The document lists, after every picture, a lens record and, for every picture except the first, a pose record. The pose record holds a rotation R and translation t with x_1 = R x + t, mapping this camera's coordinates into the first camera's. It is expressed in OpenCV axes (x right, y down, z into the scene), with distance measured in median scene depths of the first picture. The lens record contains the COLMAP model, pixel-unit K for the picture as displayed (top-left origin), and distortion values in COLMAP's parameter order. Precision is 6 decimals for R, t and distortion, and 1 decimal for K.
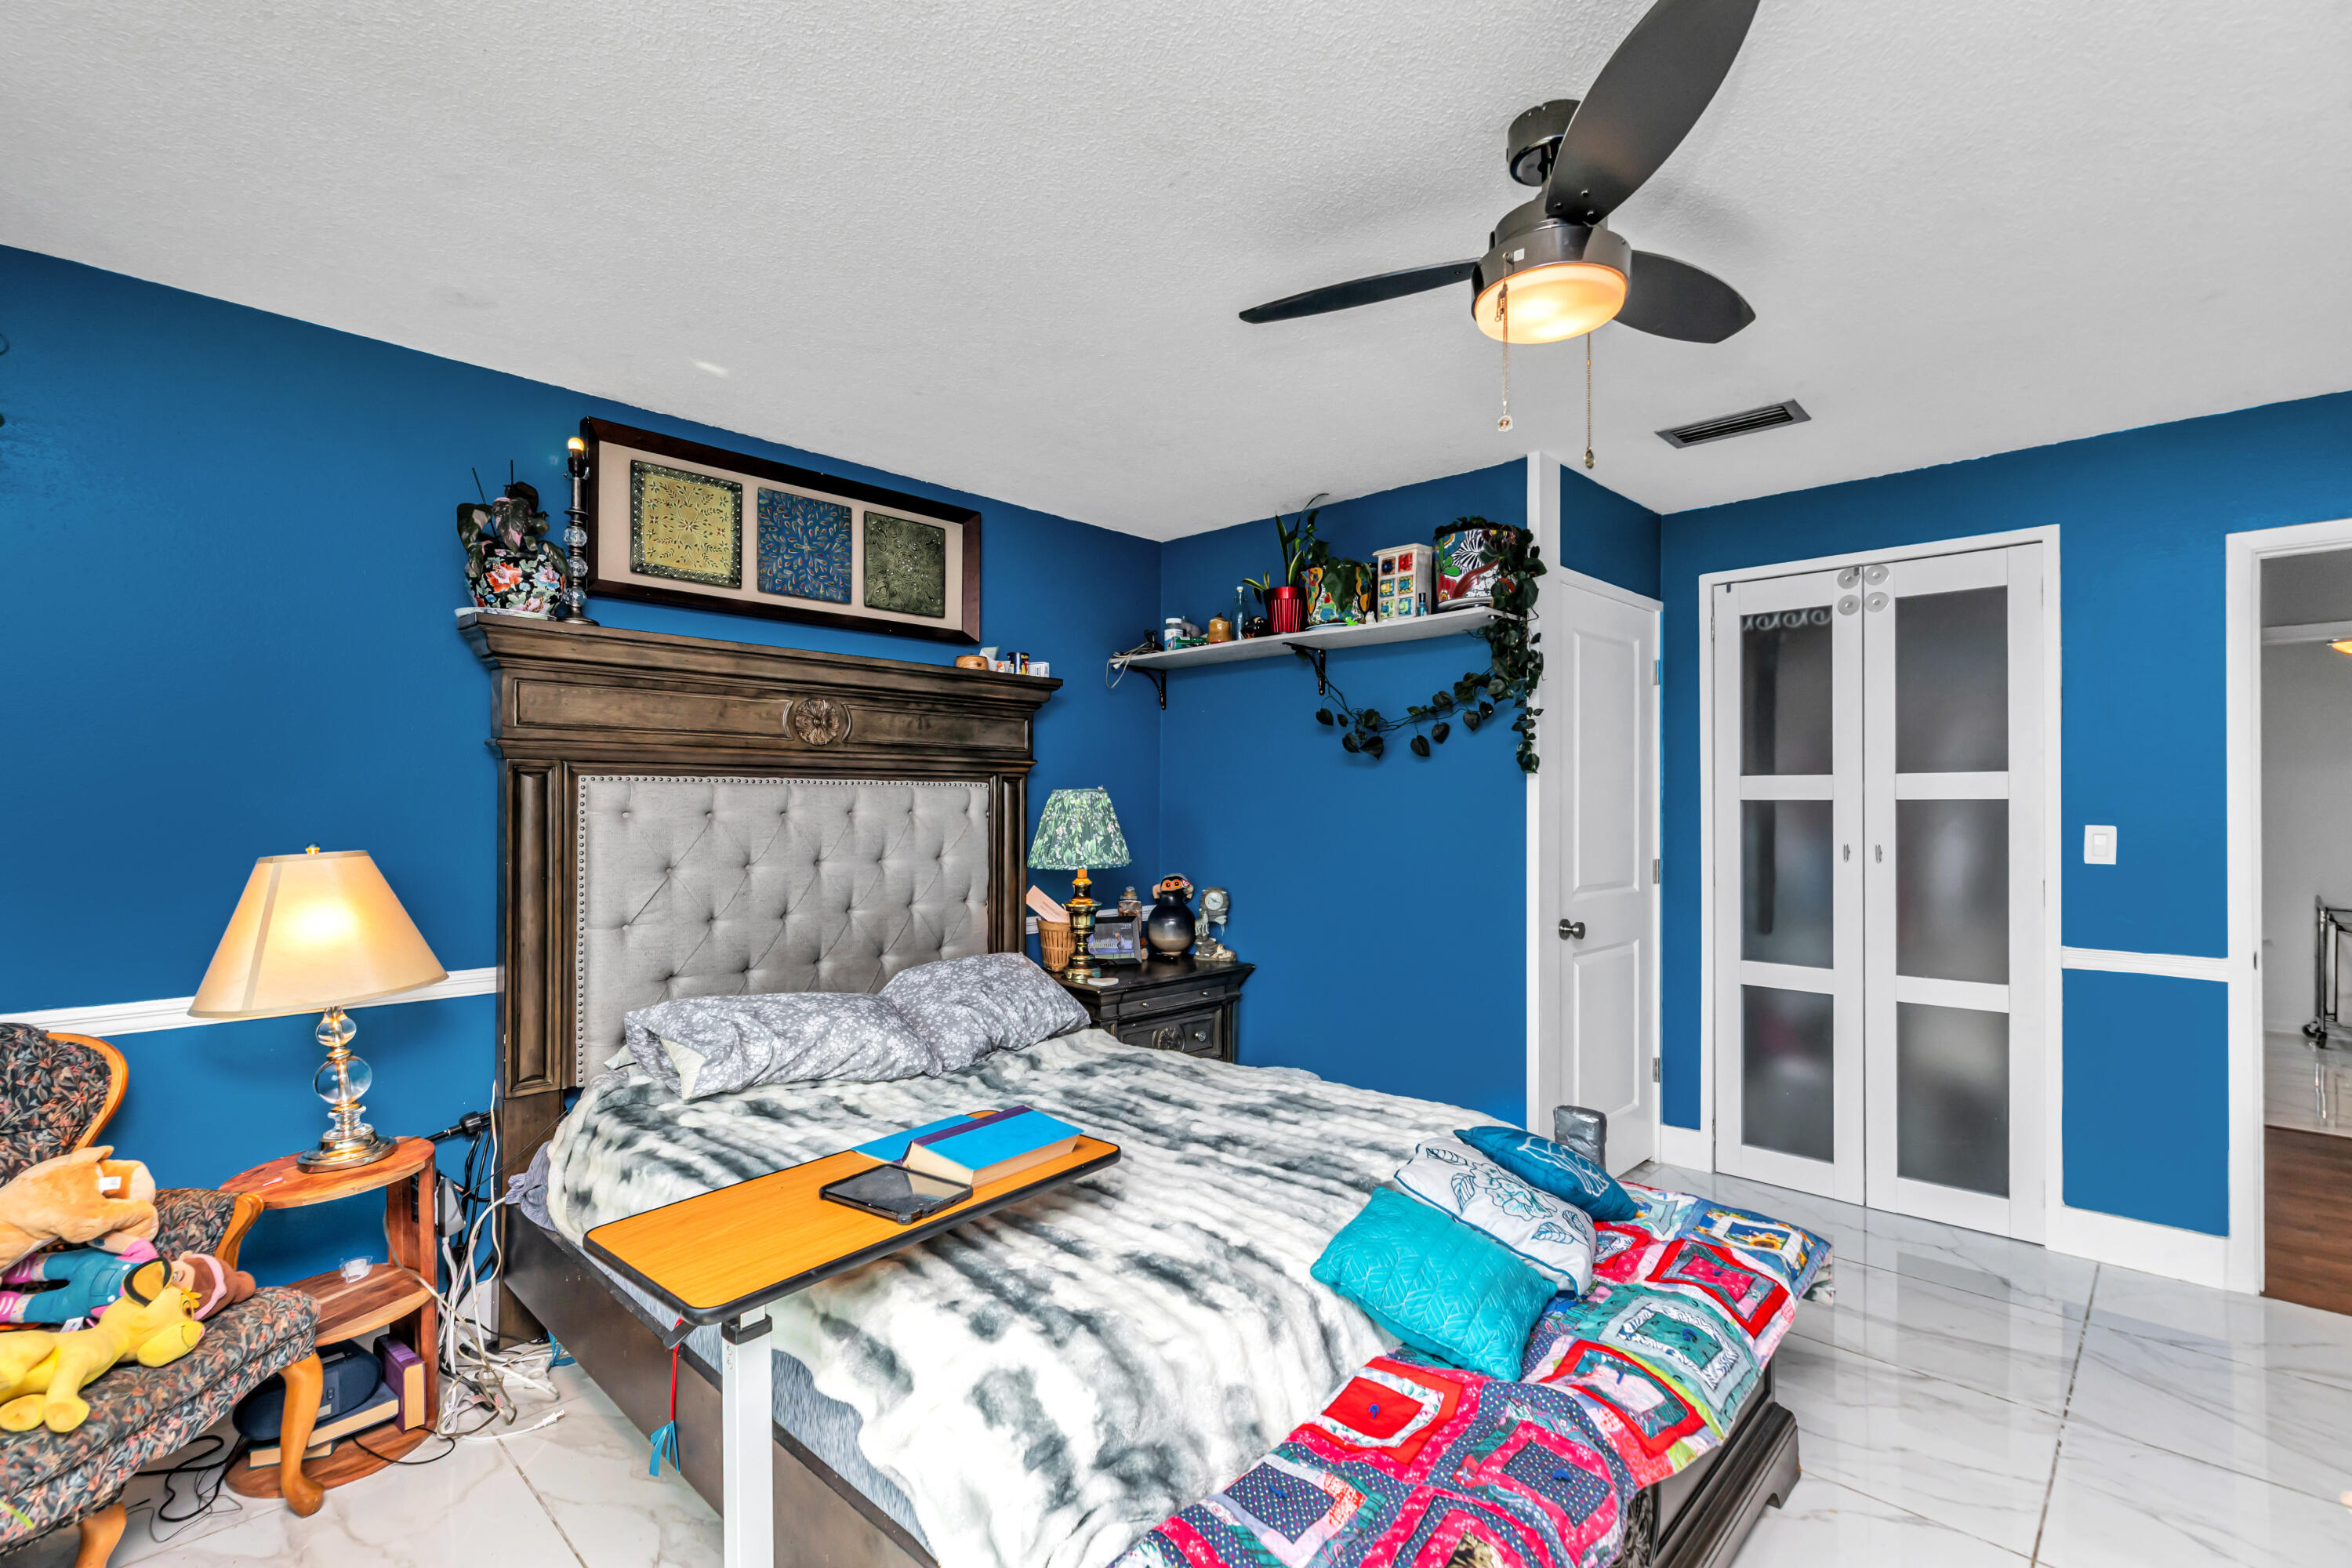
lens RADIAL K [[1074.4, 0, 1159.9], [0, 1074.4, 796.3], [0, 0, 1]] dist [0.000280, 0.000750]
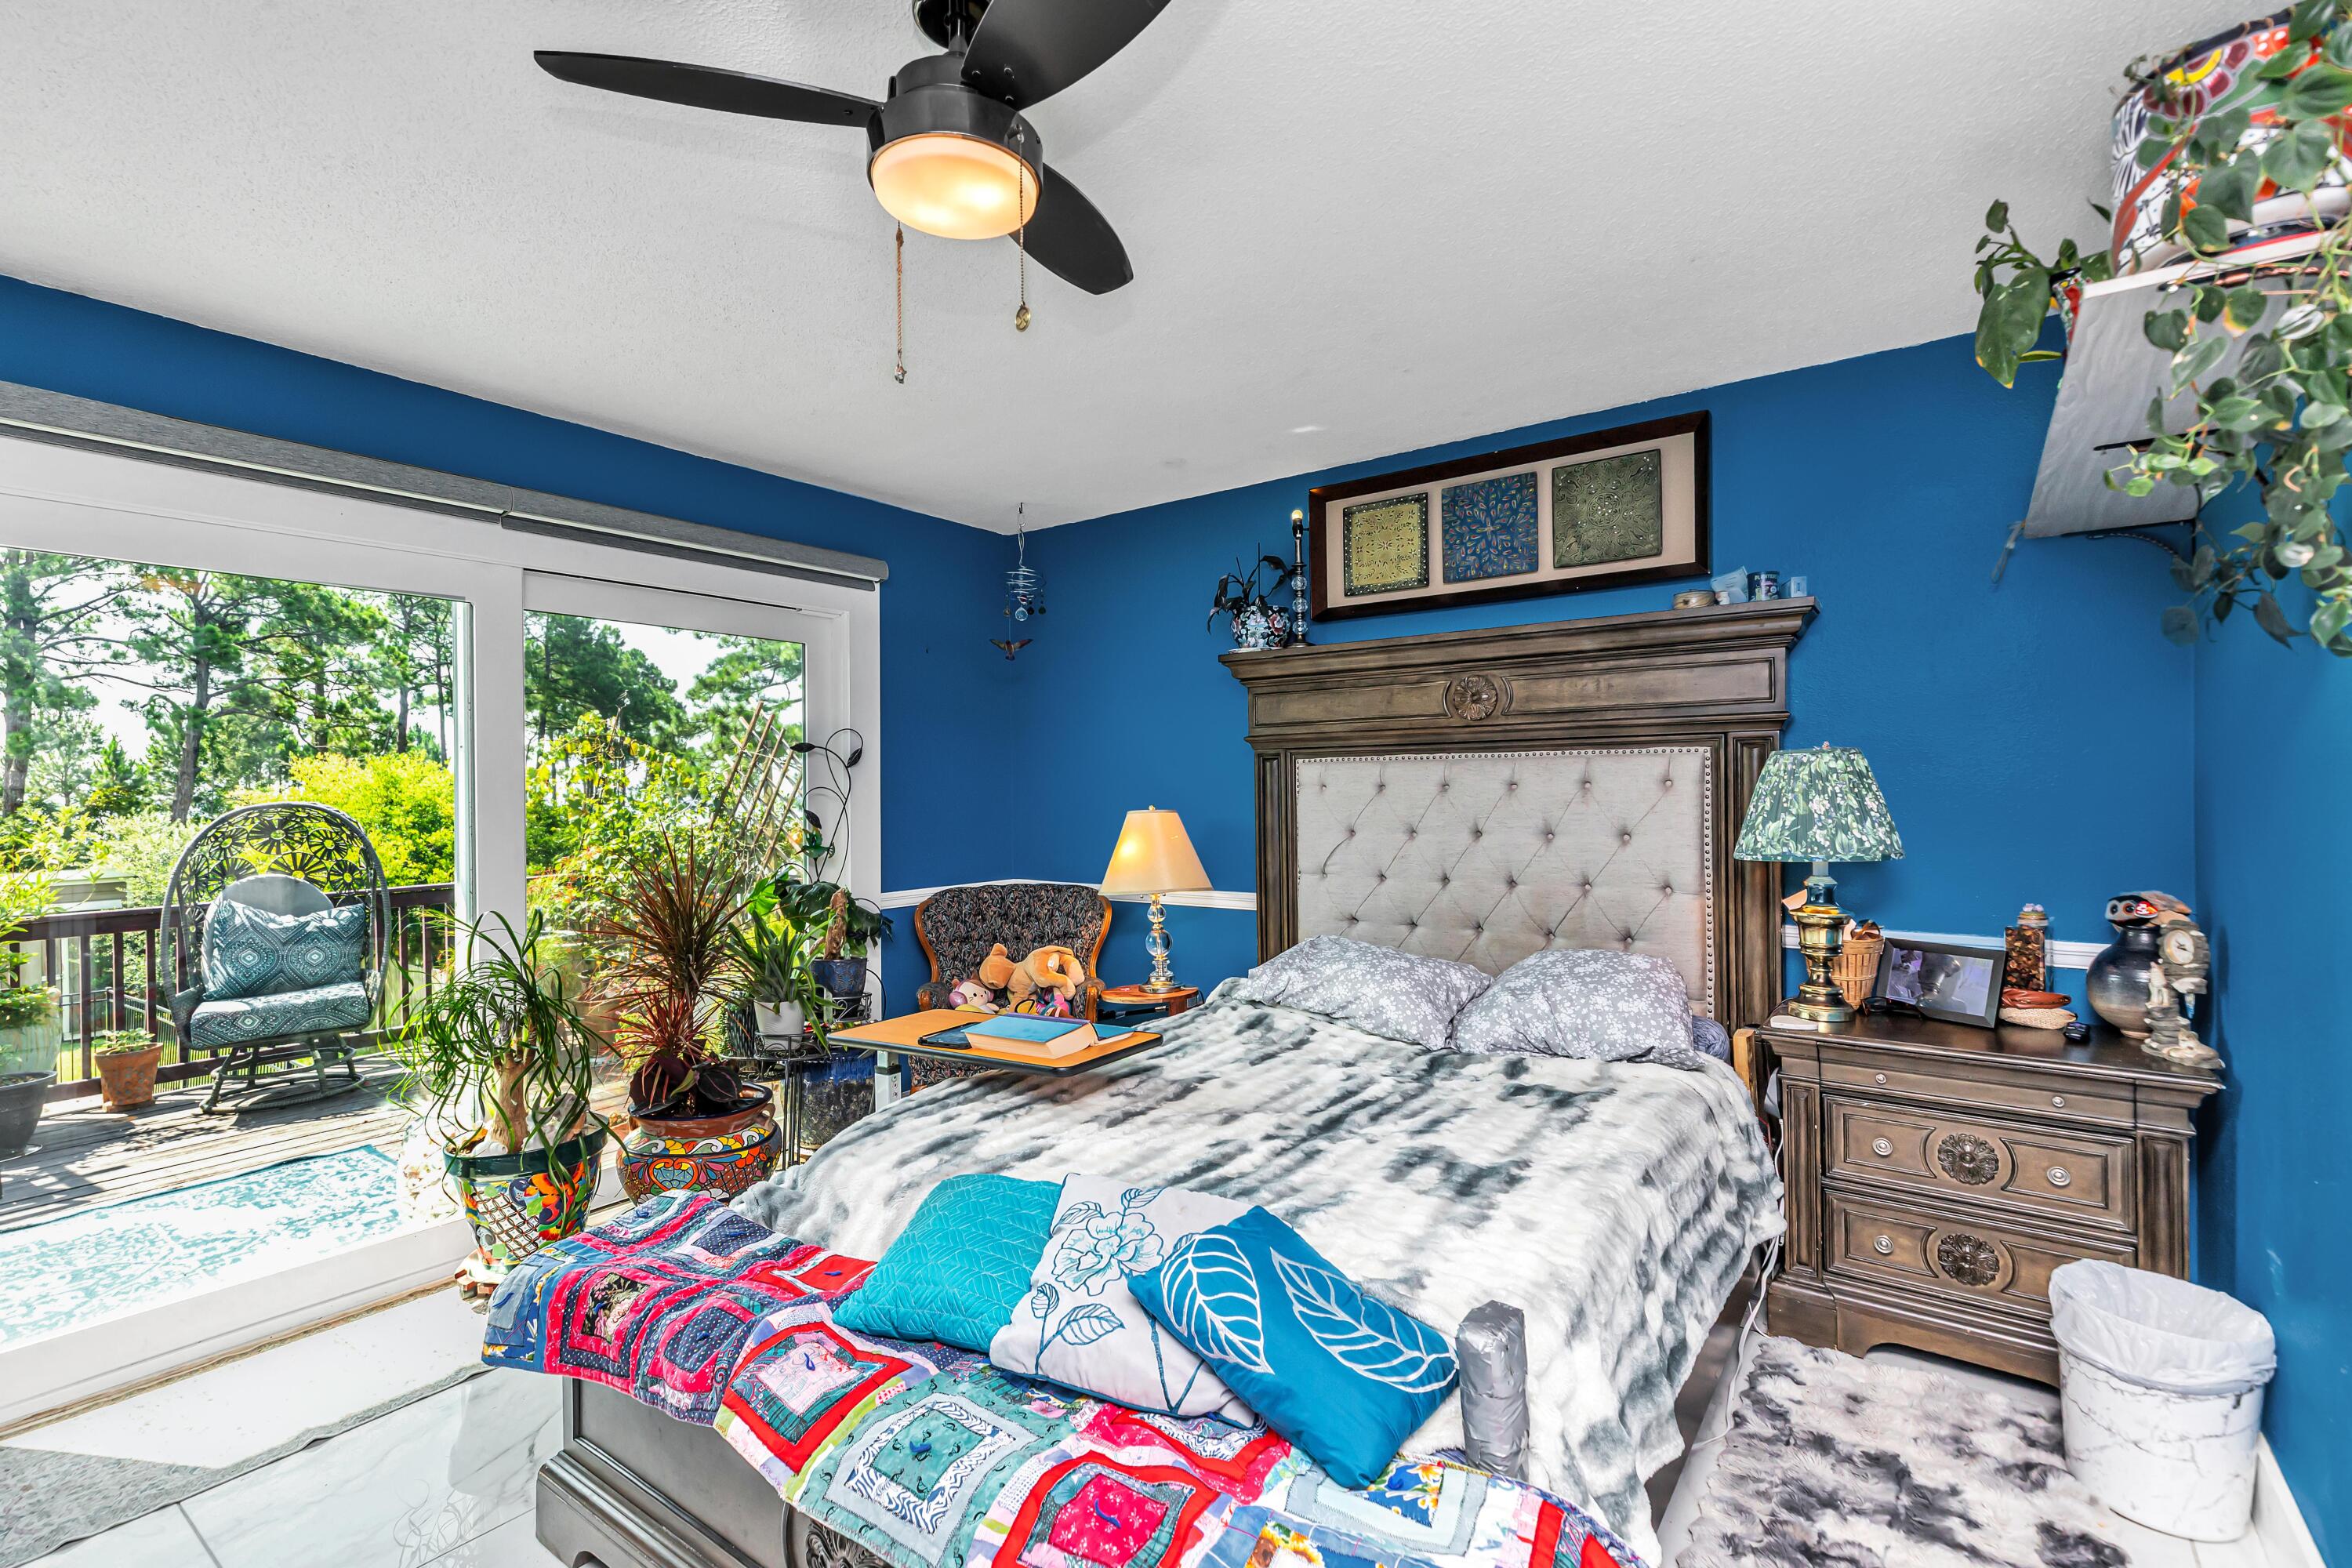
lens RADIAL K [[1074.4, 0, 1158.0], [0, 1074.4, 788.7], [0, 0, 1]] dist [0.000280, 0.000750]
pose [[0.115542, -0.007167, -0.993277, 0.695314], [0.017167, 0.999839, -0.005217, 0.019158], [0.993154, -0.016449, 0.115646, 0.592952]]
